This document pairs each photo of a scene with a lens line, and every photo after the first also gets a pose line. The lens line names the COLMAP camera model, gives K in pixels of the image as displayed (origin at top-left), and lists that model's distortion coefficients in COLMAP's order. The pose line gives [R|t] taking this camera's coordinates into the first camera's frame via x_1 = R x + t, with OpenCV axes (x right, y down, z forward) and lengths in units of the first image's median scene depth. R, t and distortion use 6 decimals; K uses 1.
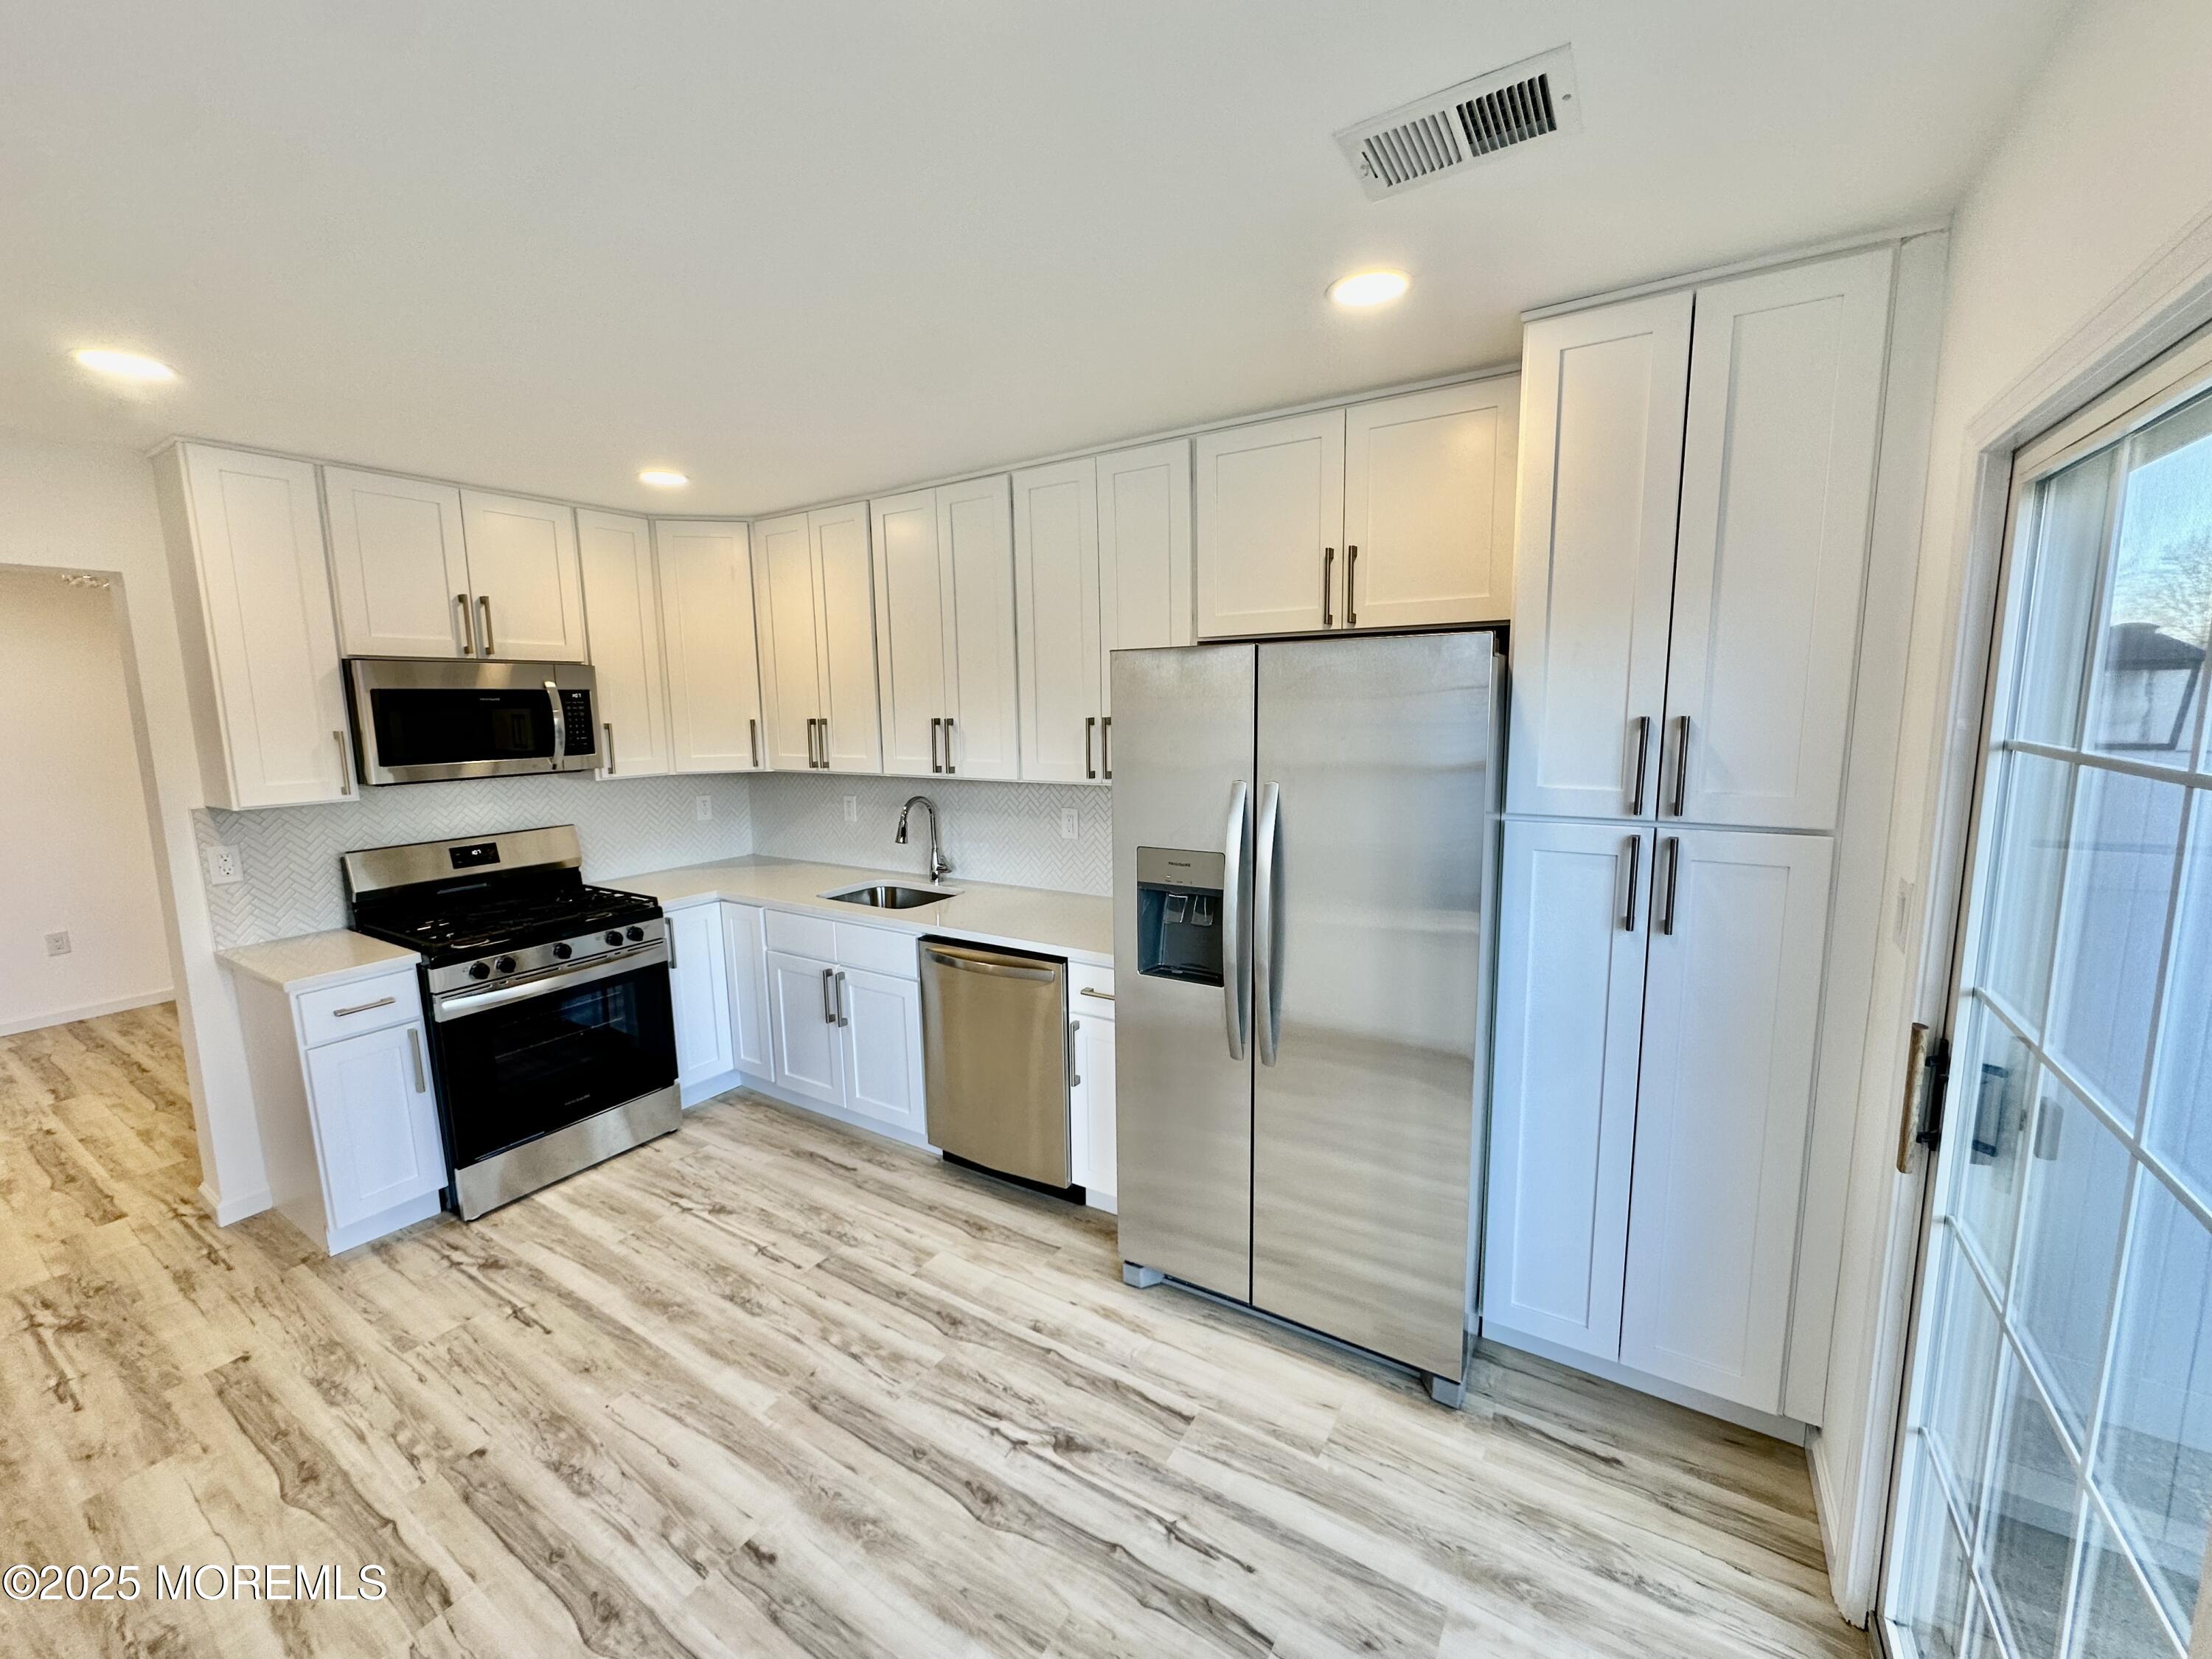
lens RADIAL K [[881.5, 0, 1108.3], [0, 881.5, 823.9], [0, 0, 1]] dist [-0.002850, 0.000857]
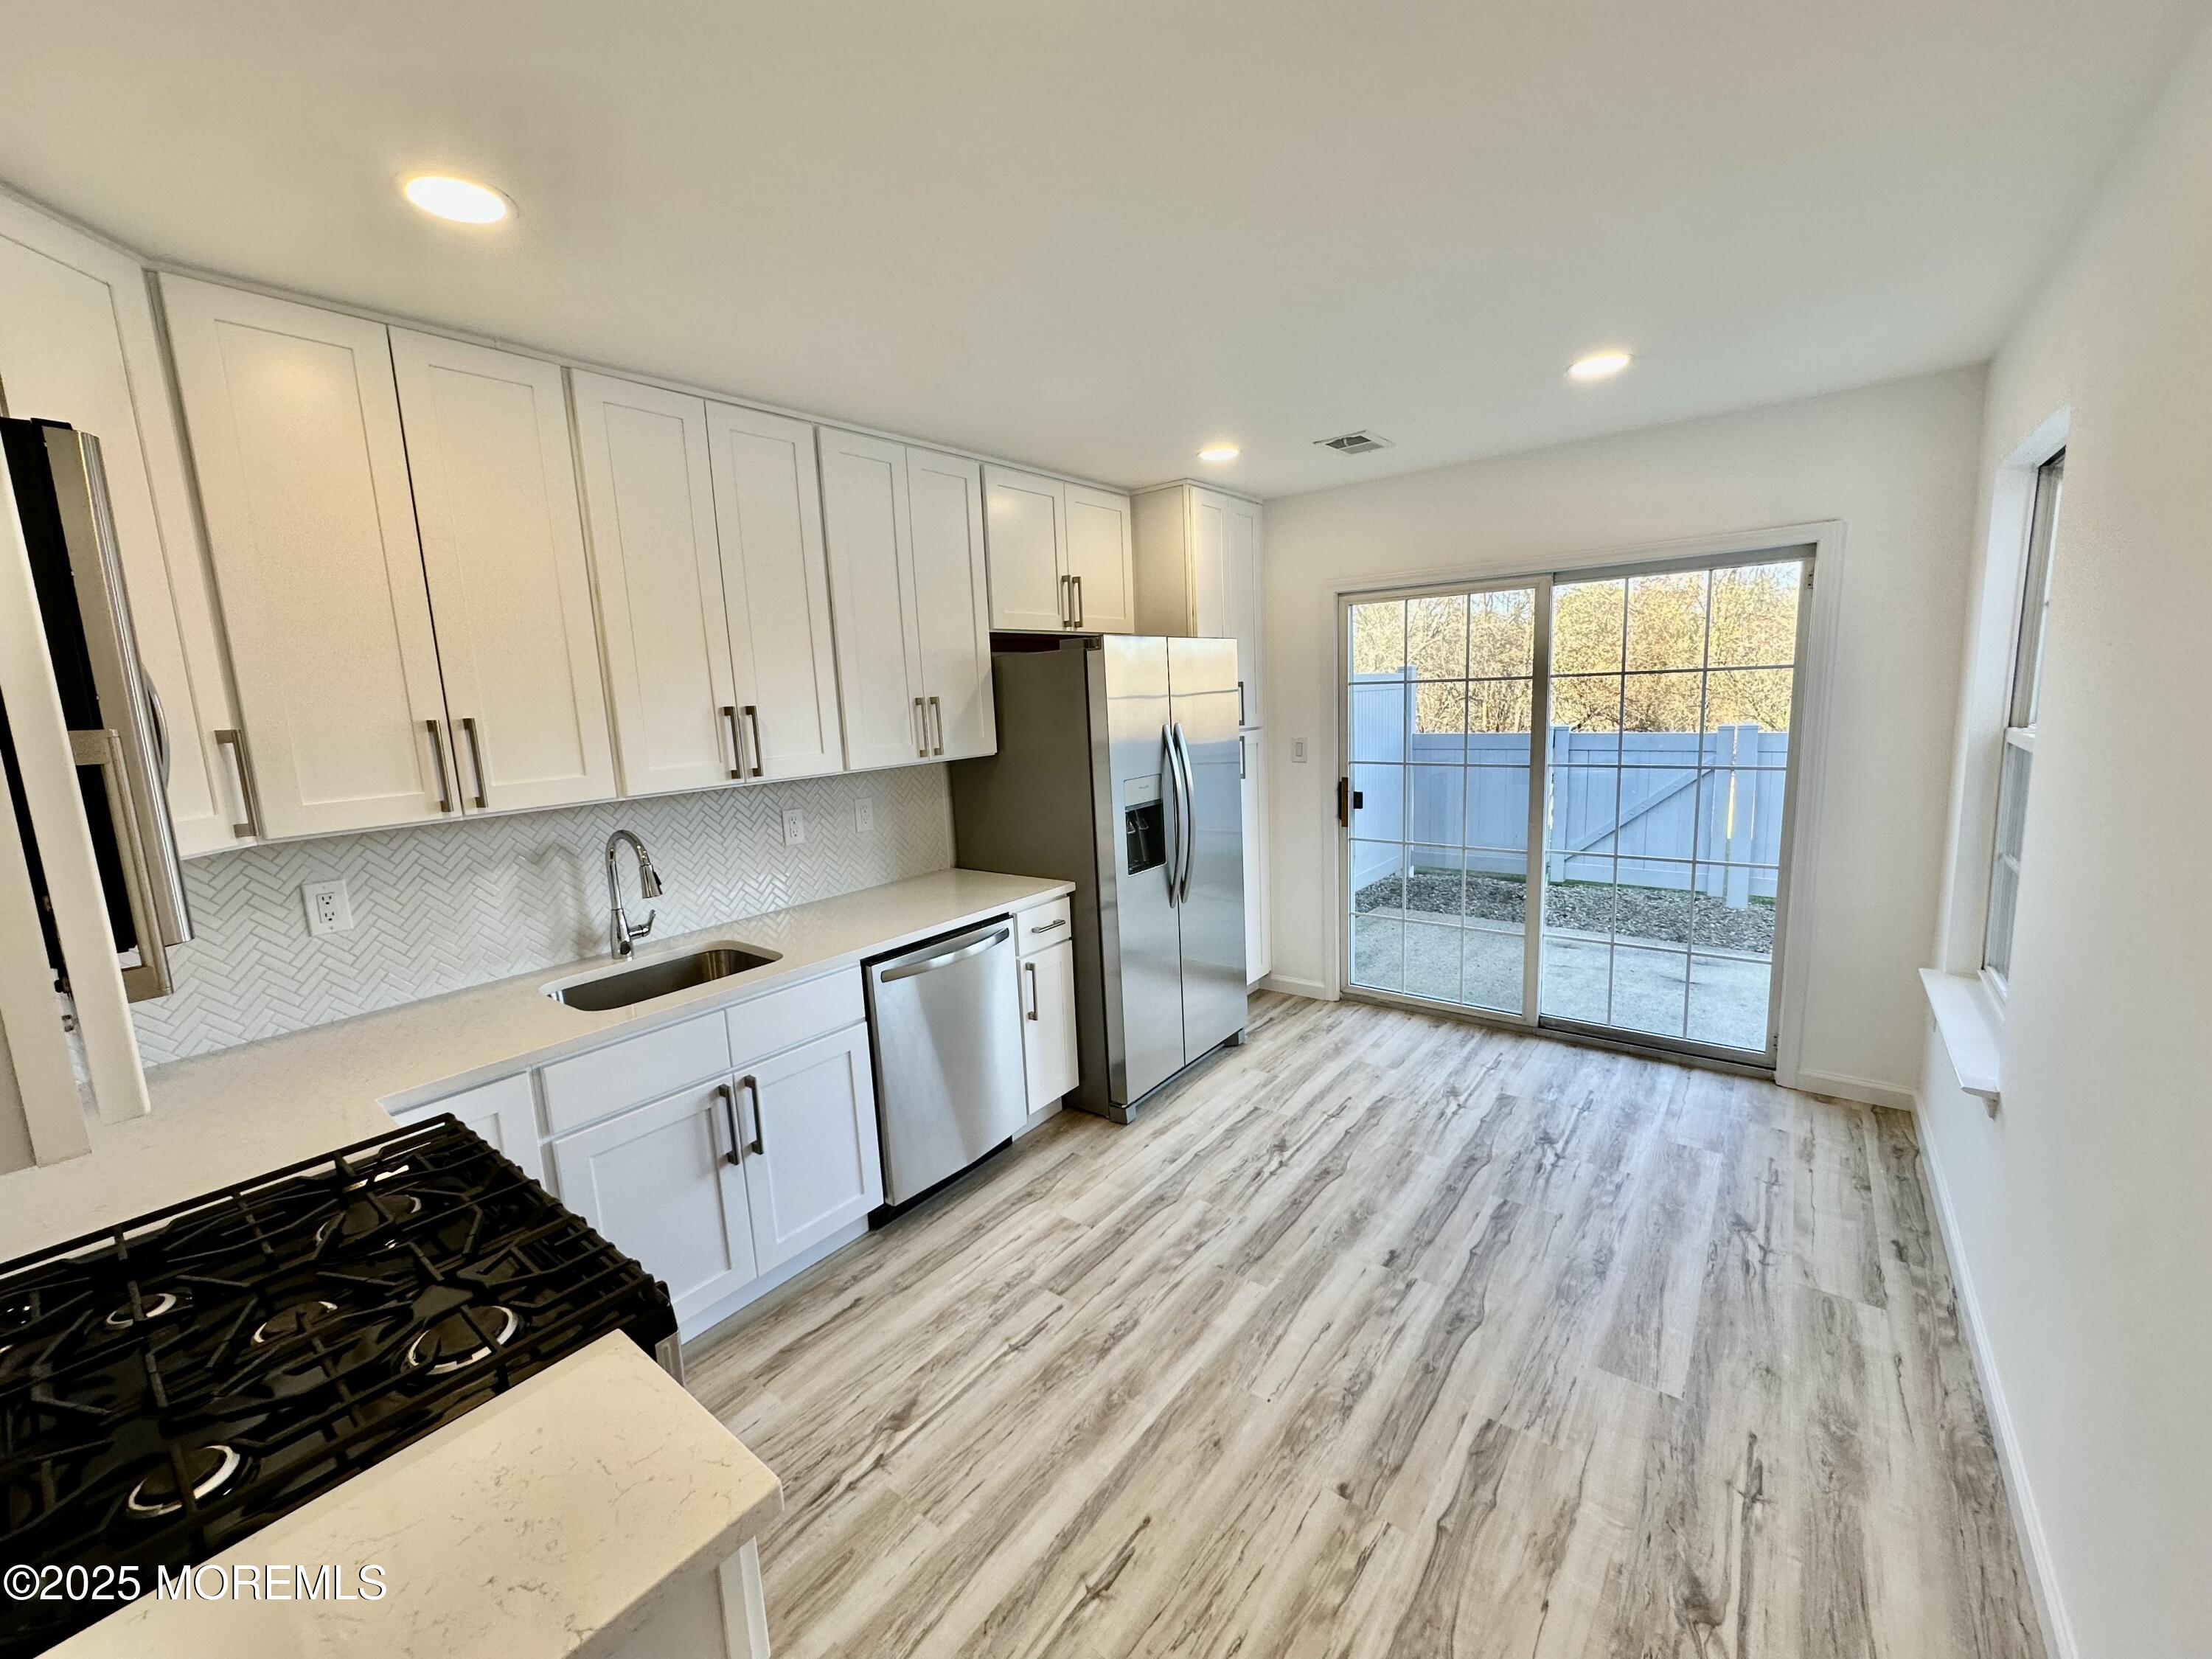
lens RADIAL K [[881.5, 0, 1104.2], [0, 881.5, 816.7], [0, 0, 1]] dist [-0.002850, 0.000857]
pose [[0.100863, -0.124953, 0.987023, -1.290416], [0.185527, 0.977042, 0.104730, -0.066064], [-0.977449, 0.172556, 0.121729, 0.856521]]
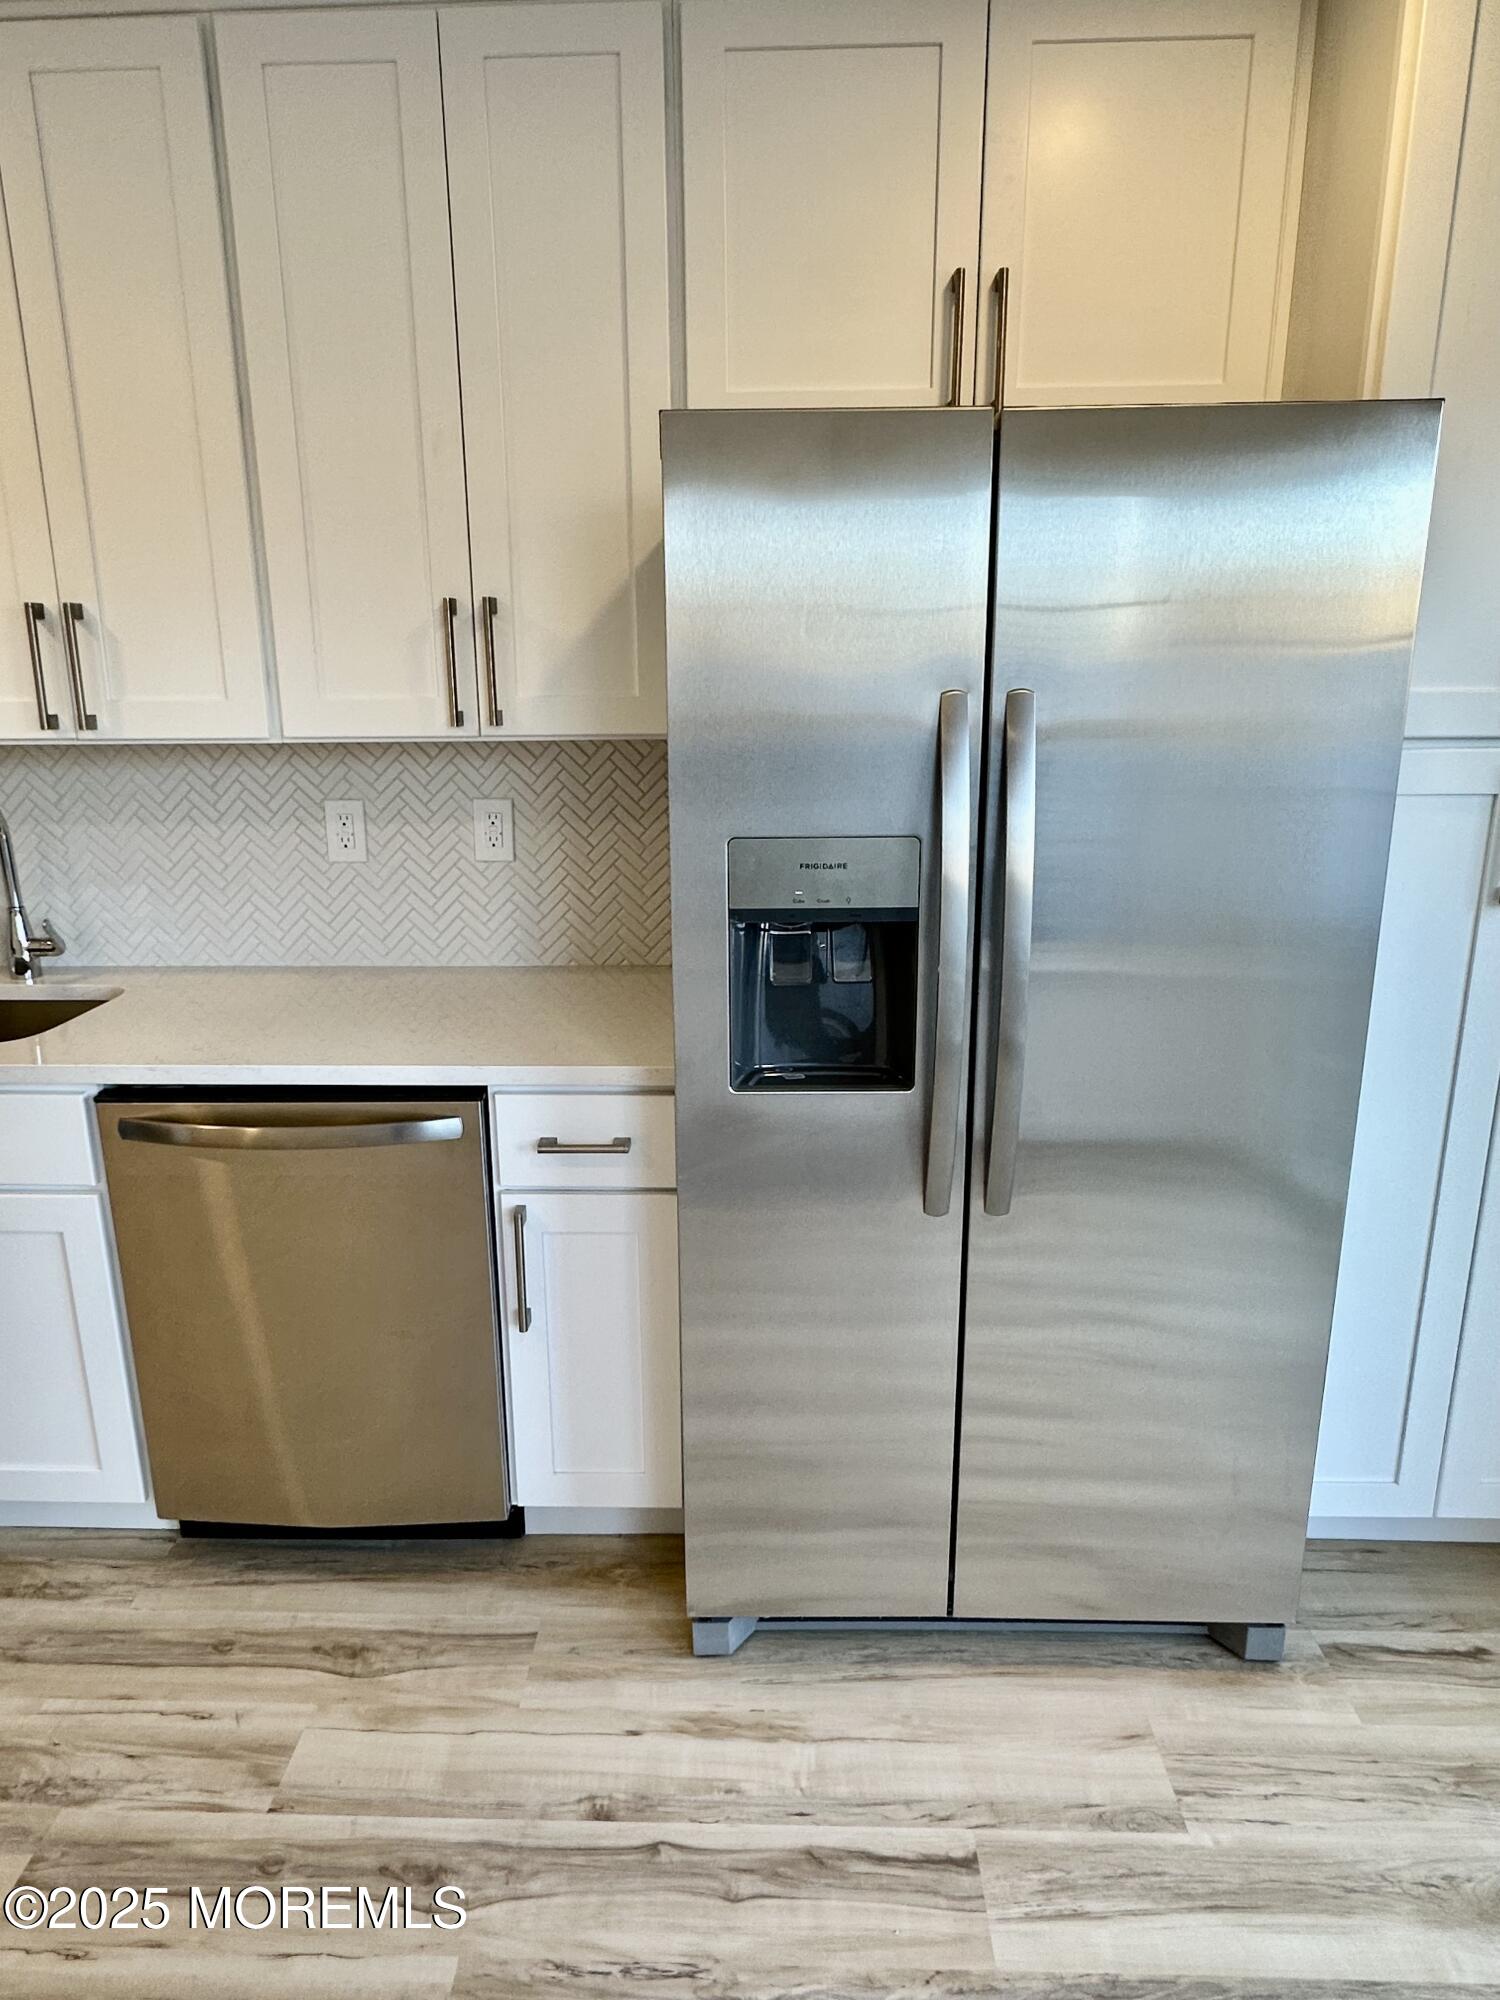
lens RADIAL K [[1254.6, 0, 746.8], [0, 1254.6, 992.2], [0, 0, 1]] dist [-0.003231, 0.001288]
pose [[0.864779, -0.118386, 0.487997, -0.303520], [0.064619, 0.989968, 0.125650, 0.023273], [-0.497977, -0.077126, 0.863754, 0.375592]]
